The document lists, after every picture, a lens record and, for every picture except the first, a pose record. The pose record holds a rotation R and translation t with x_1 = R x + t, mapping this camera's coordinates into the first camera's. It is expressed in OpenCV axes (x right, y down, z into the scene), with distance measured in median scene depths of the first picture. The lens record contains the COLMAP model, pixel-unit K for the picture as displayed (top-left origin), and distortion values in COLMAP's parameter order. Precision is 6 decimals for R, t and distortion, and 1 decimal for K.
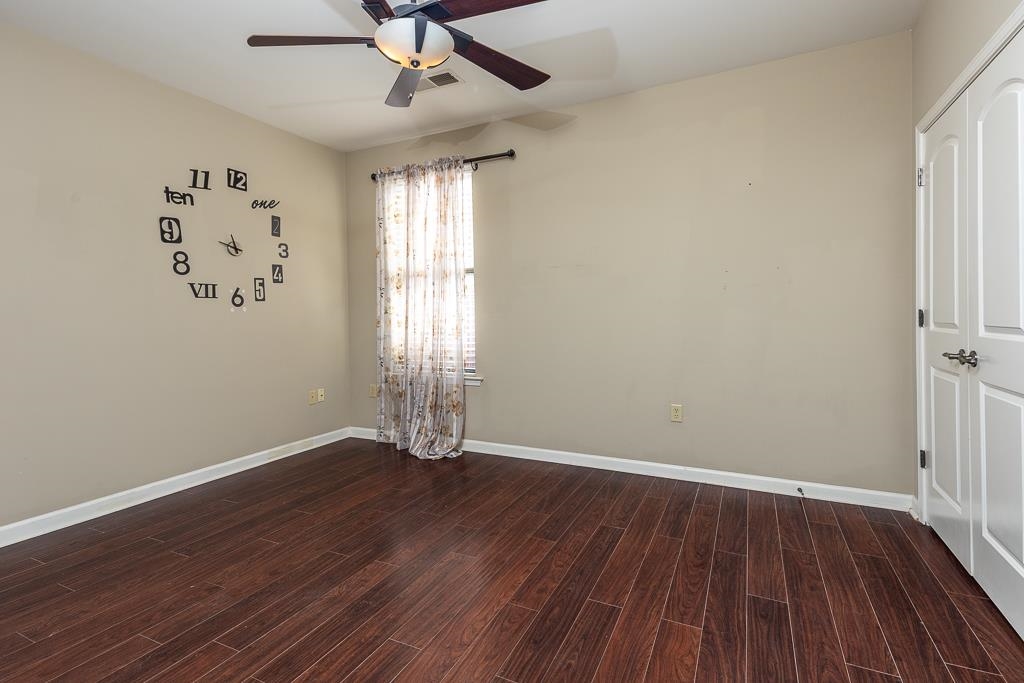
lens RADIAL K [[490.6, 0, 481.1], [0, 490.6, 315.7], [0, 0, 1]] dist [0.044867, -0.016171]
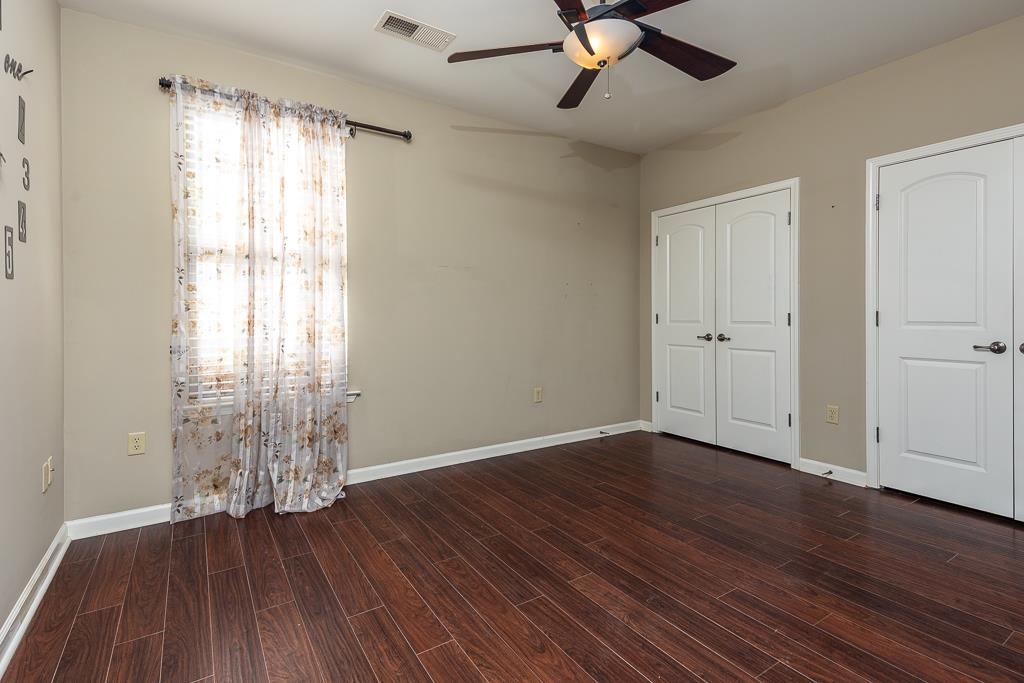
lens RADIAL K [[490.6, 0, 538.2], [0, 490.6, 314.3], [0, 0, 1]] dist [0.044867, -0.016171]
pose [[0.492718, 0.014537, 0.870068, -0.567796], [0.003178, 0.999824, -0.018505, 0.014240], [-0.870183, 0.011883, 0.492585, 0.330883]]
